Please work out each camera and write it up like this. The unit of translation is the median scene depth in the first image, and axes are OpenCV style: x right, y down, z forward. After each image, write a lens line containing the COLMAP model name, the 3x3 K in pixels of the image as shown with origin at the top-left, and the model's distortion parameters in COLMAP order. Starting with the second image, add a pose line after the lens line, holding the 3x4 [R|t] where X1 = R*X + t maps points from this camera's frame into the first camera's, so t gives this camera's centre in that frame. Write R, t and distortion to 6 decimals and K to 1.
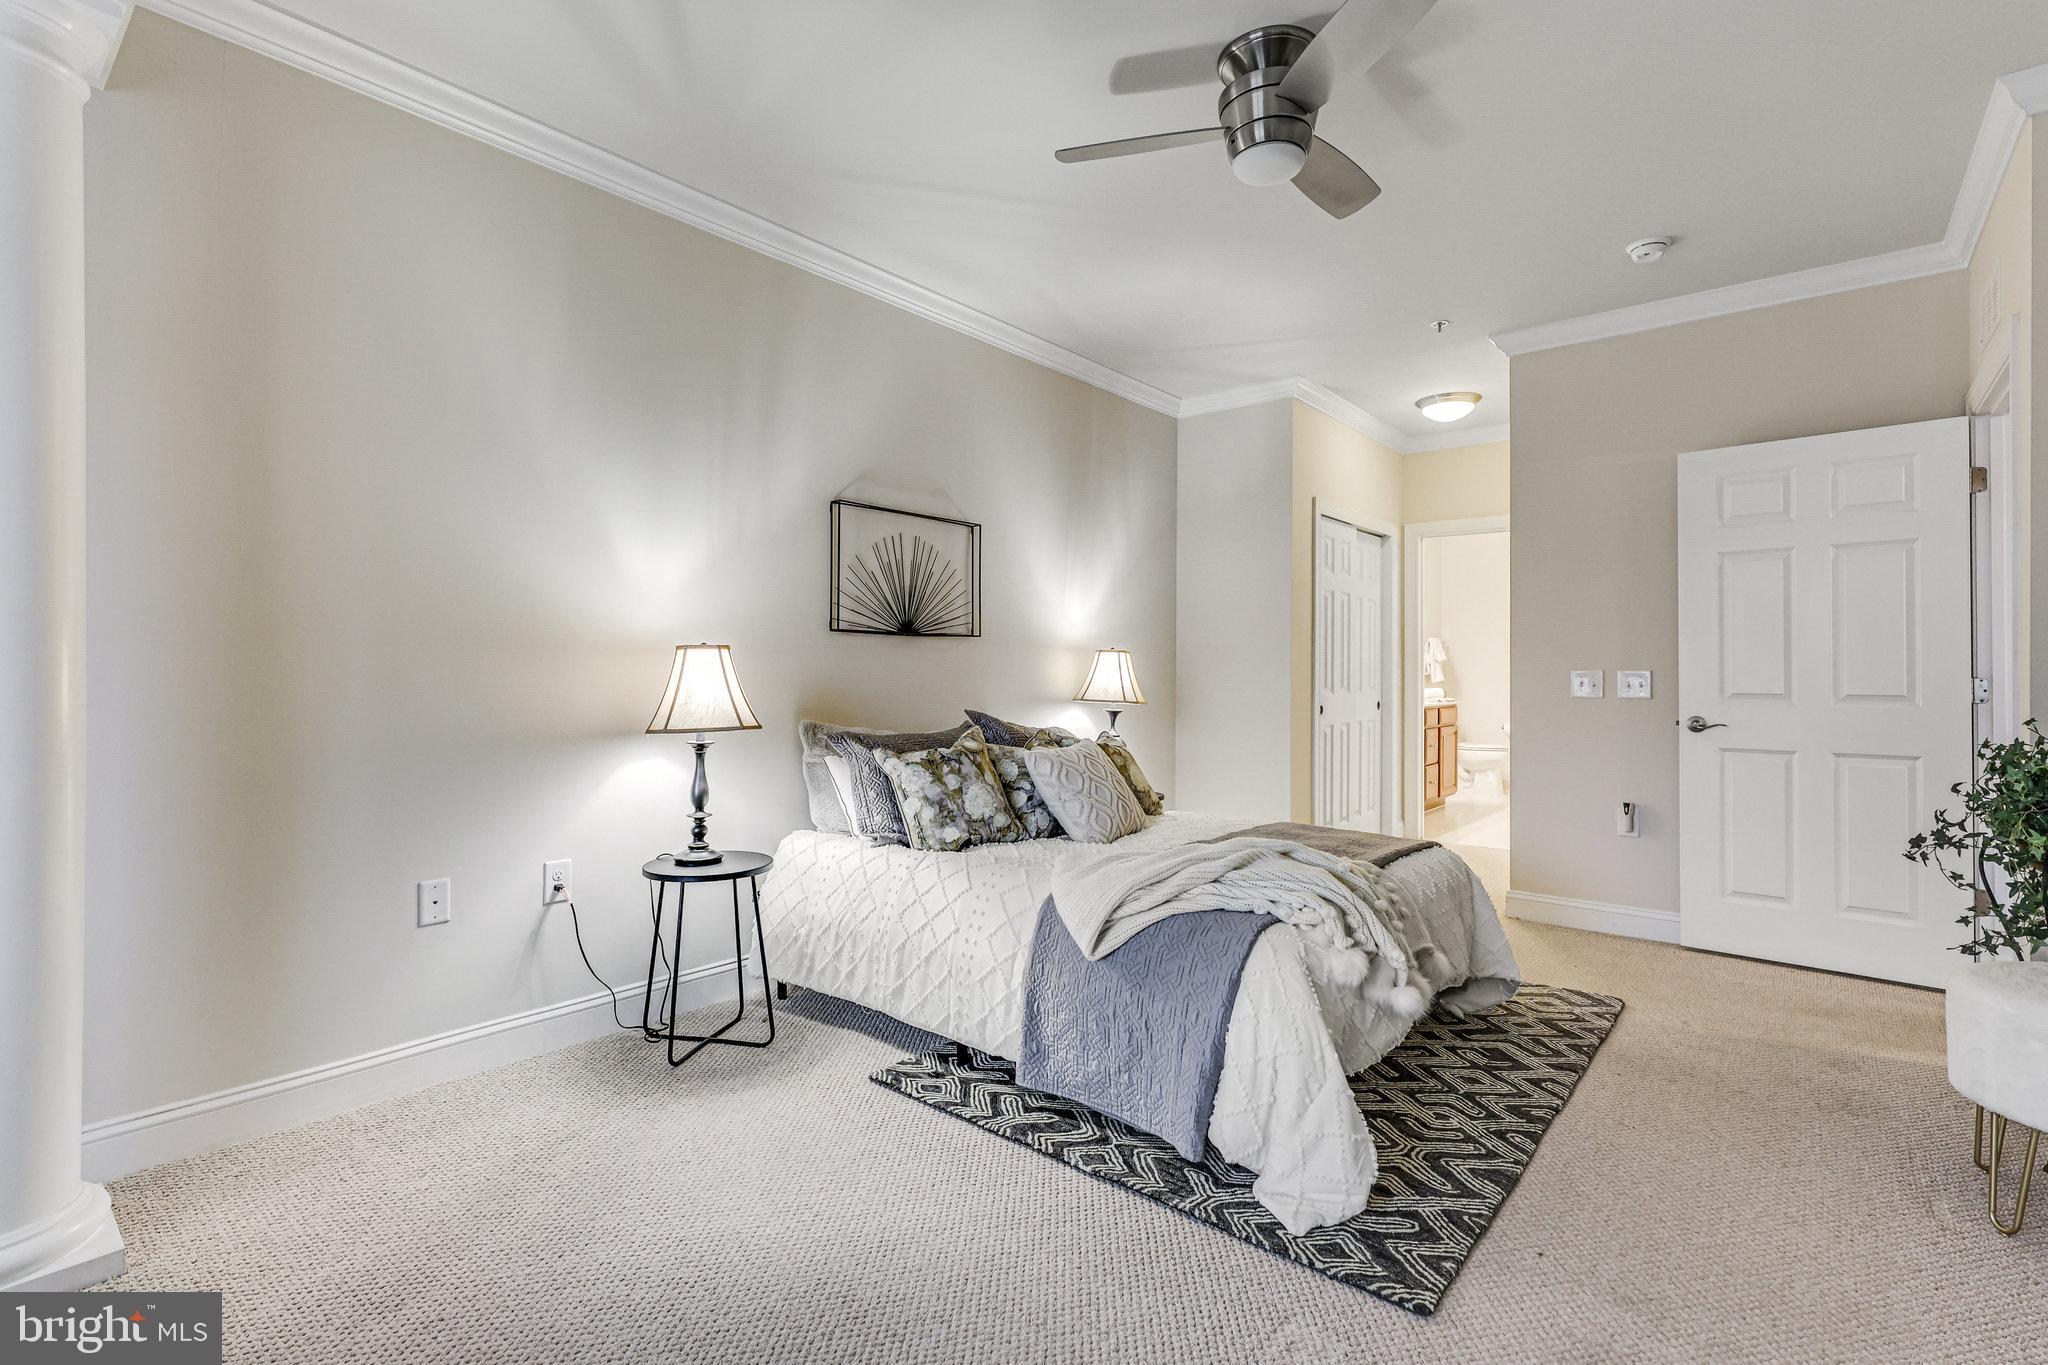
lens RADIAL K [[925.1, 0, 1024.0], [0, 925.1, 682.5], [0, 0, 1]] dist [-0.050999, 0.000109]
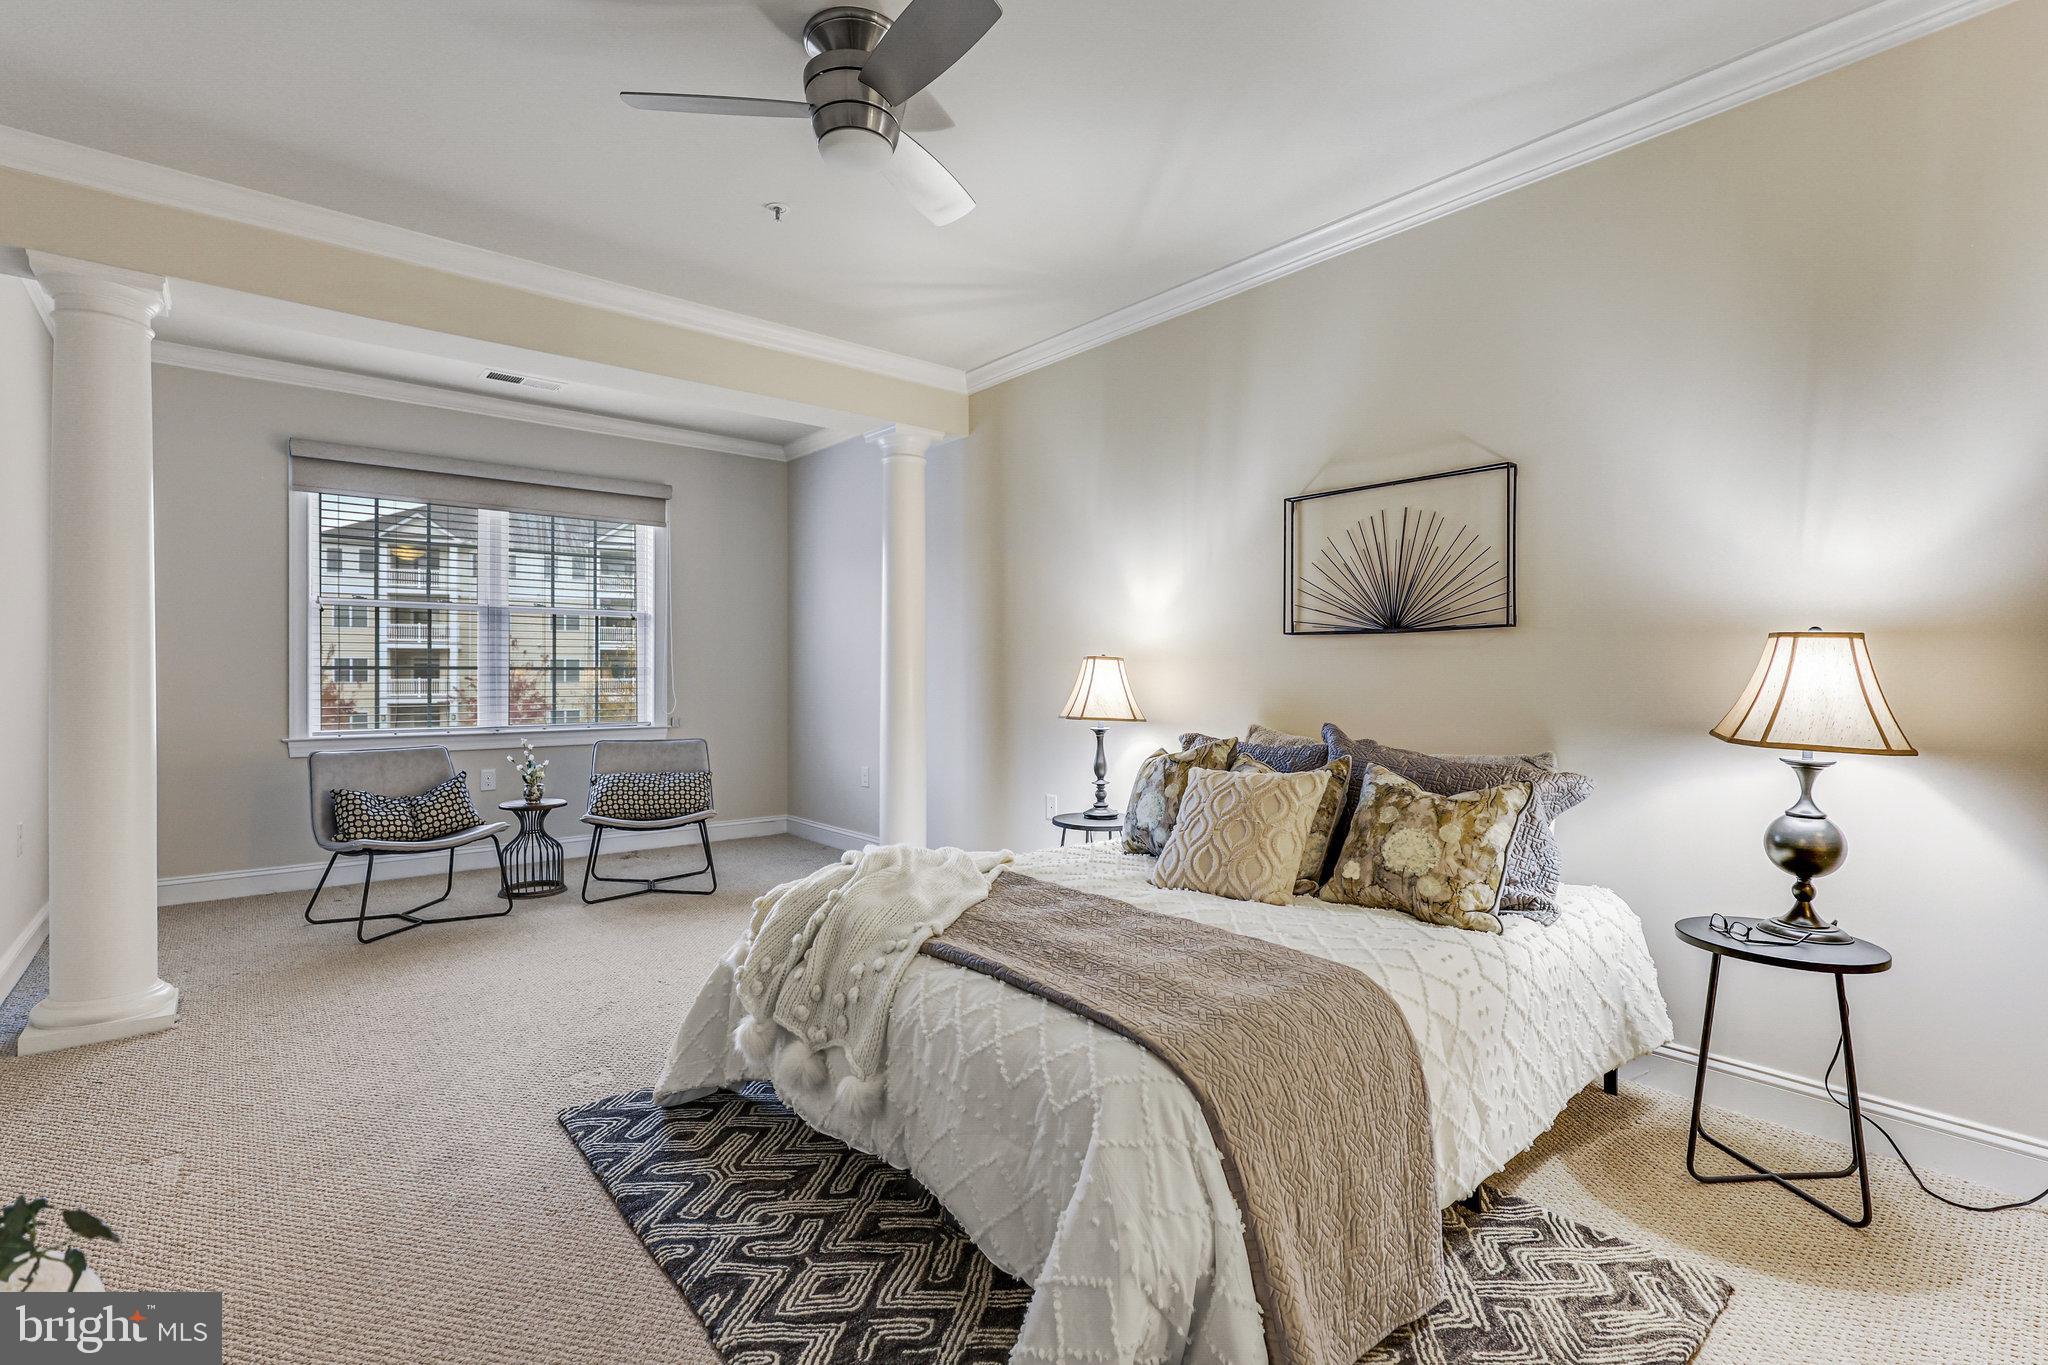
lens RADIAL K [[950.0, 0, 1027.5], [0, 950.0, 673.2], [0, 0, 1]] dist [-0.001449, -0.000234]
pose [[-0.153897, 0.010134, -0.988035, 1.064360], [-0.000837, 0.999946, 0.010387, -0.031880], [0.988087, 0.002426, -0.153880, 1.131559]]
